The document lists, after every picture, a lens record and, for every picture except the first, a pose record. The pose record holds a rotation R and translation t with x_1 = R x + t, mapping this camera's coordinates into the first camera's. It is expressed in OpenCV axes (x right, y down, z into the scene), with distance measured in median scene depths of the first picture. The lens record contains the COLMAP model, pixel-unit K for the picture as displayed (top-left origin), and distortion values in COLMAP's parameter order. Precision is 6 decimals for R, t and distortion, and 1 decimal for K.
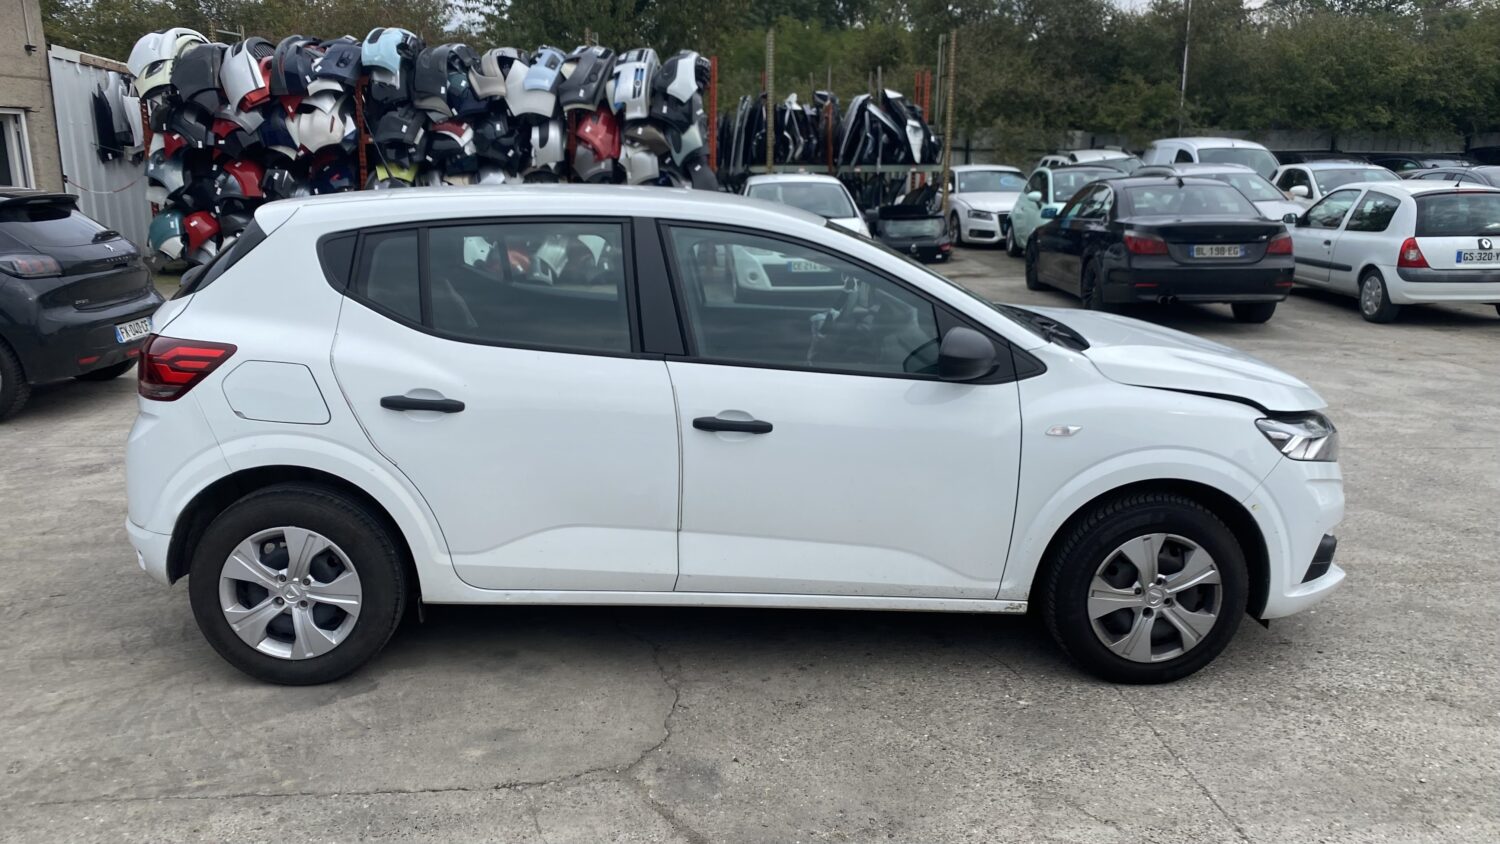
lens RADIAL K [[1146.3, 0, 754.7], [0, 1146.3, 444.8], [0, 0, 1]] dist [0.018067, -0.007218]
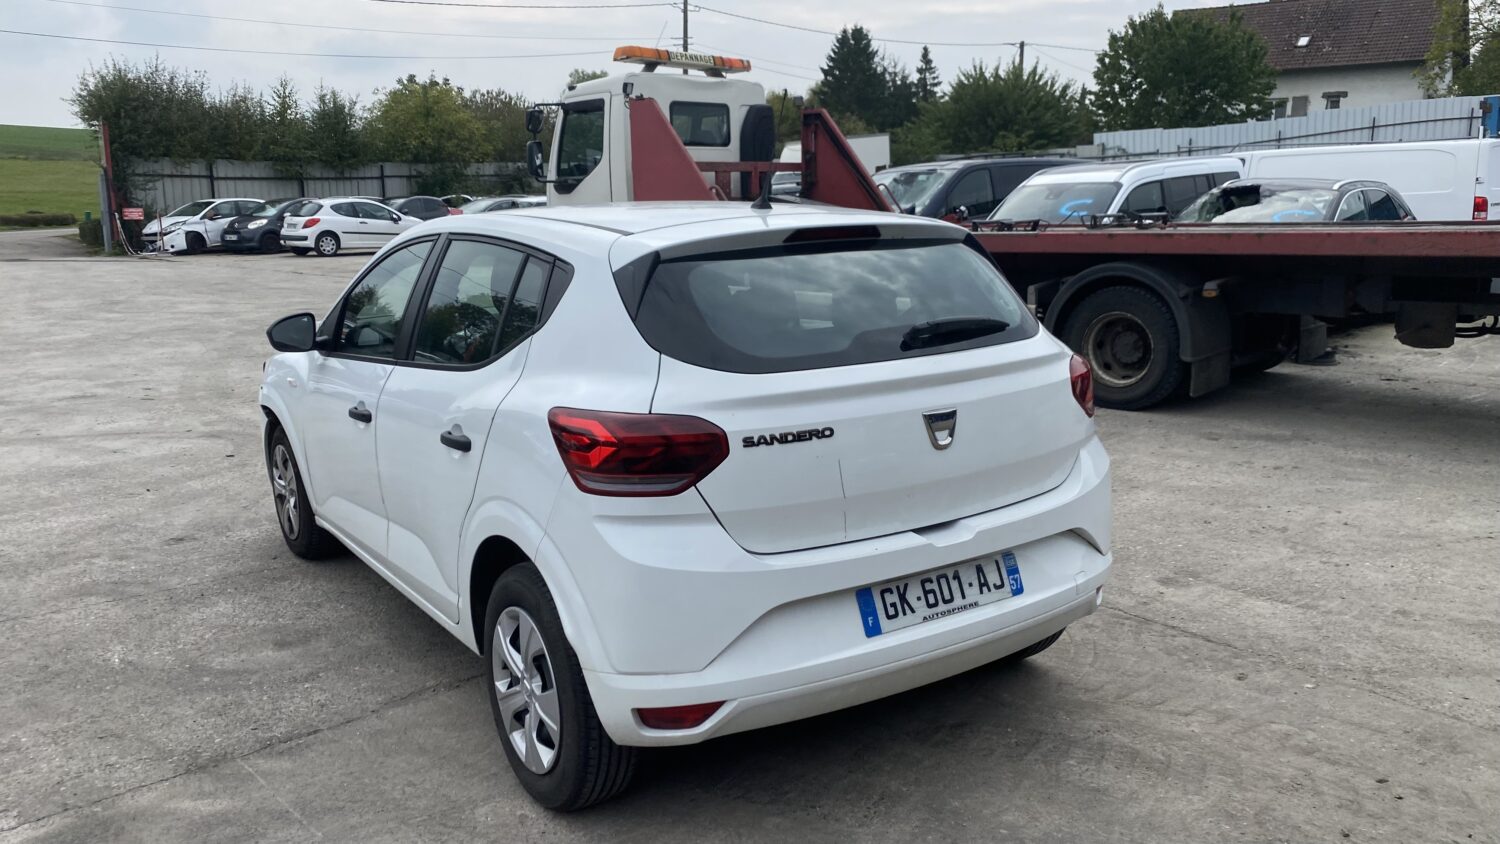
lens RADIAL K [[1146.3, 0, 754.7], [0, 1146.3, 444.8], [0, 0, 1]] dist [0.018067, -0.007218]
pose [[-0.528472, -0.179343, 0.829791, -0.276977], [0.210557, 0.919202, 0.332766, -0.093206], [-0.822425, 0.350576, -0.448010, 0.391134]]
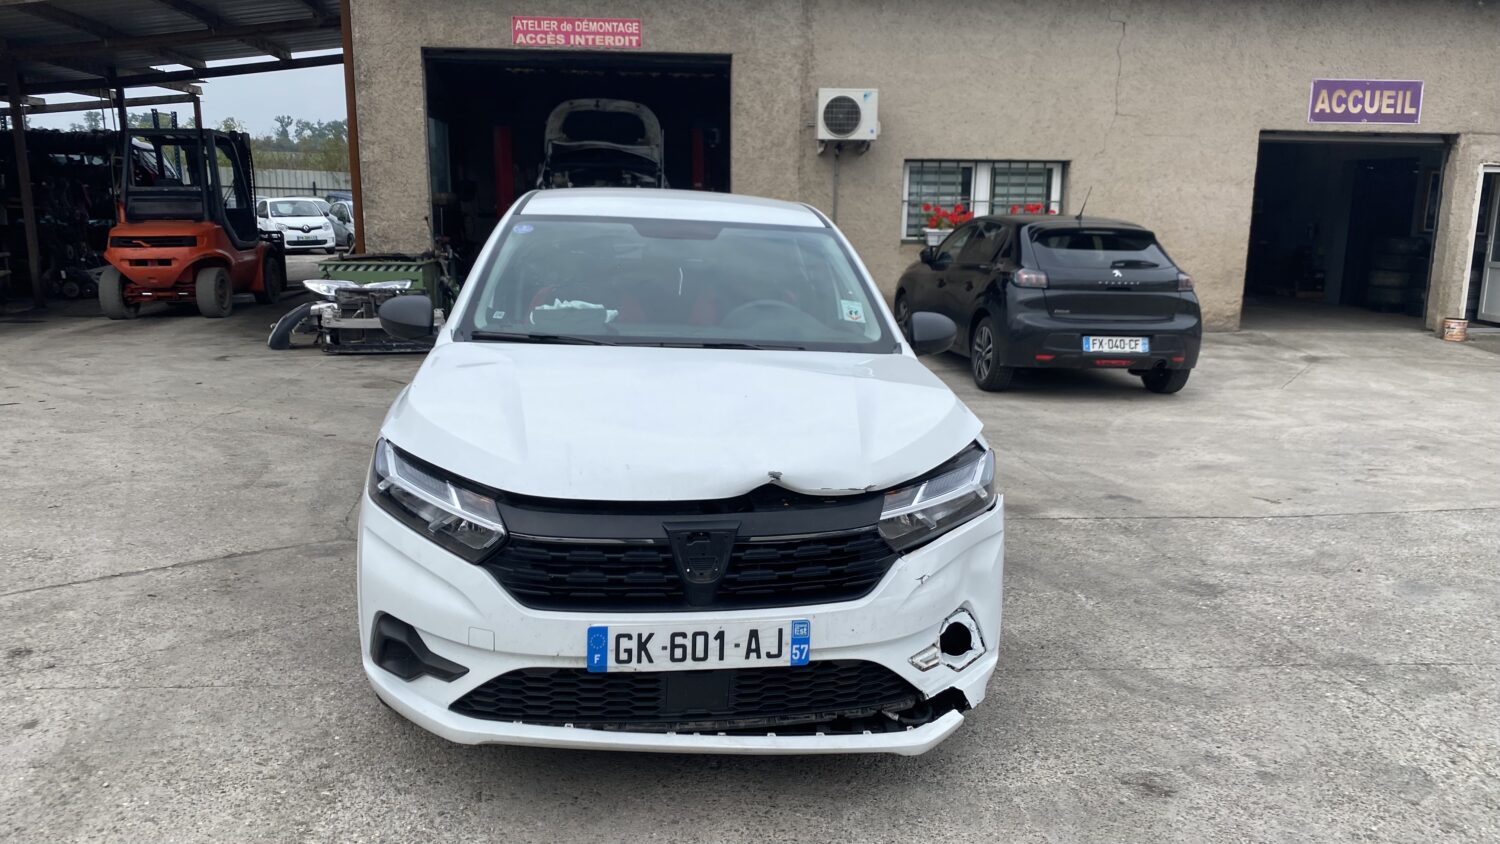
lens RADIAL K [[1145.0, 0, 747.5], [0, 1145.0, 444.9], [0, 0, 1]] dist [0.063904, -0.101084]
pose [[0.069843, 0.205105, -0.976245, 0.309136], [-0.270204, 0.945940, 0.179407, -0.058309], [0.960266, 0.251255, 0.121488, 0.276218]]
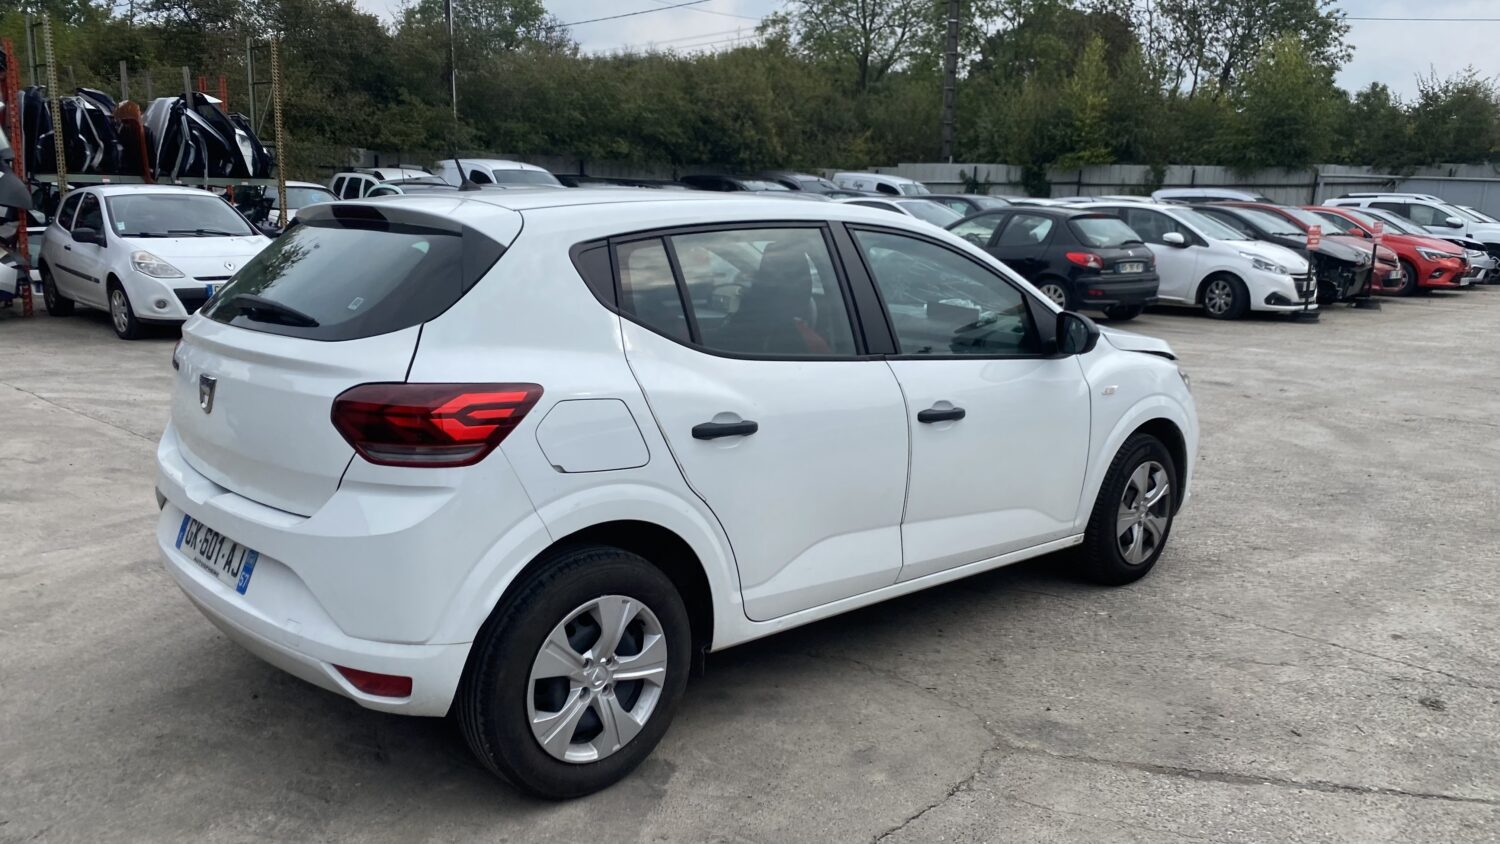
lens RADIAL K [[1146.3, 0, 754.7], [0, 1146.3, 444.8], [0, 0, 1]] dist [0.018067, -0.007218]
pose [[0.754556, -0.129289, 0.643374, -0.195221], [0.140448, 0.989500, 0.034125, -0.011644], [-0.641030, 0.064612, 0.764791, 0.068558]]
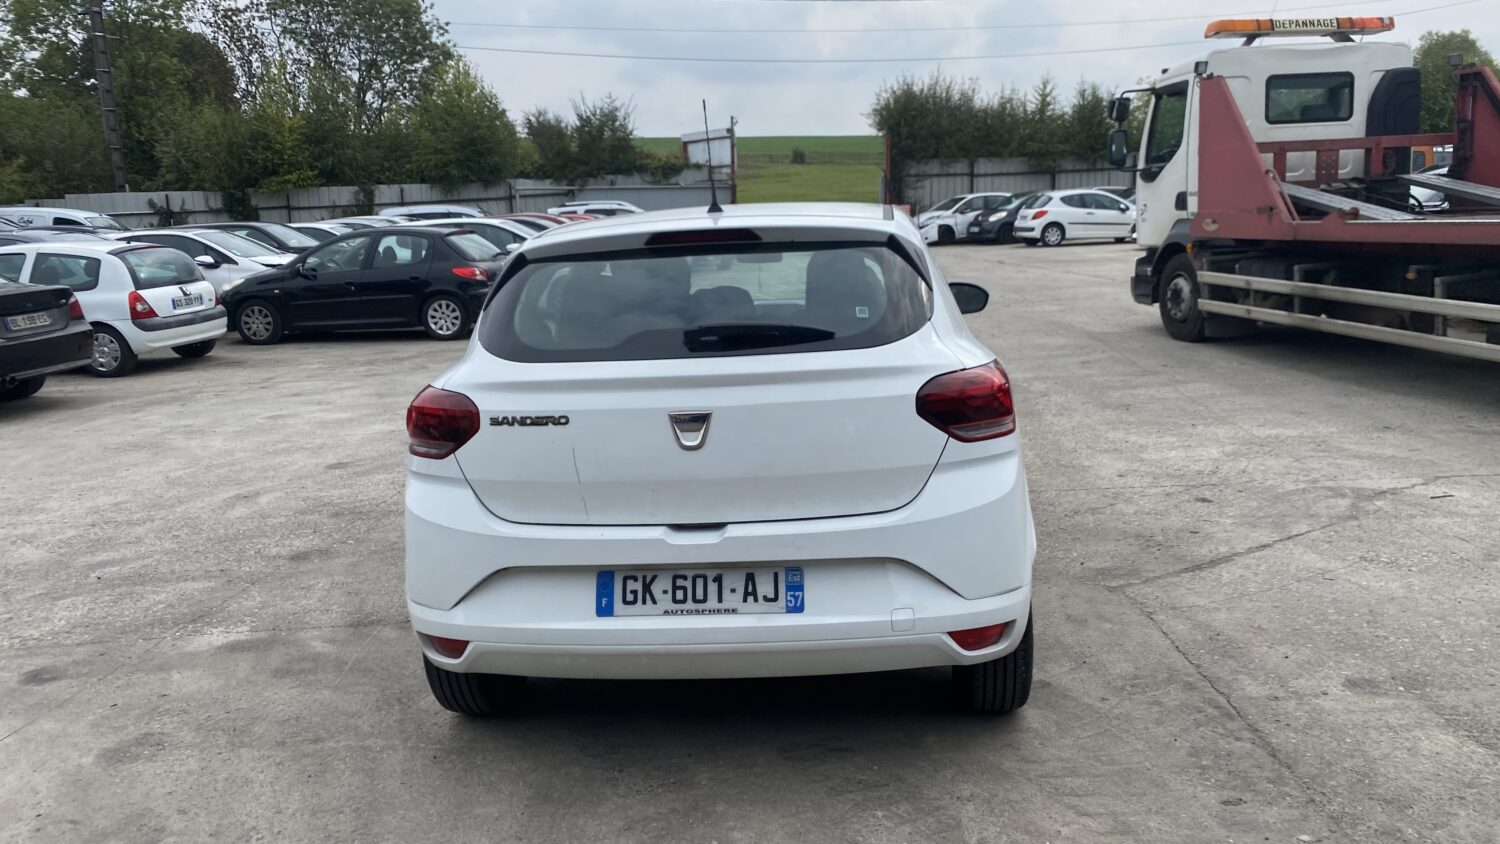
lens RADIAL K [[1157.2, 0, 757.0], [0, 1157.2, 421.8], [0, 0, 1]] dist [0.007950, -0.000750]
pose [[0.112049, -0.191607, 0.975055, -0.322733], [0.277984, 0.948101, 0.154366, -0.054589], [-0.954028, 0.253753, 0.159497, 0.239894]]
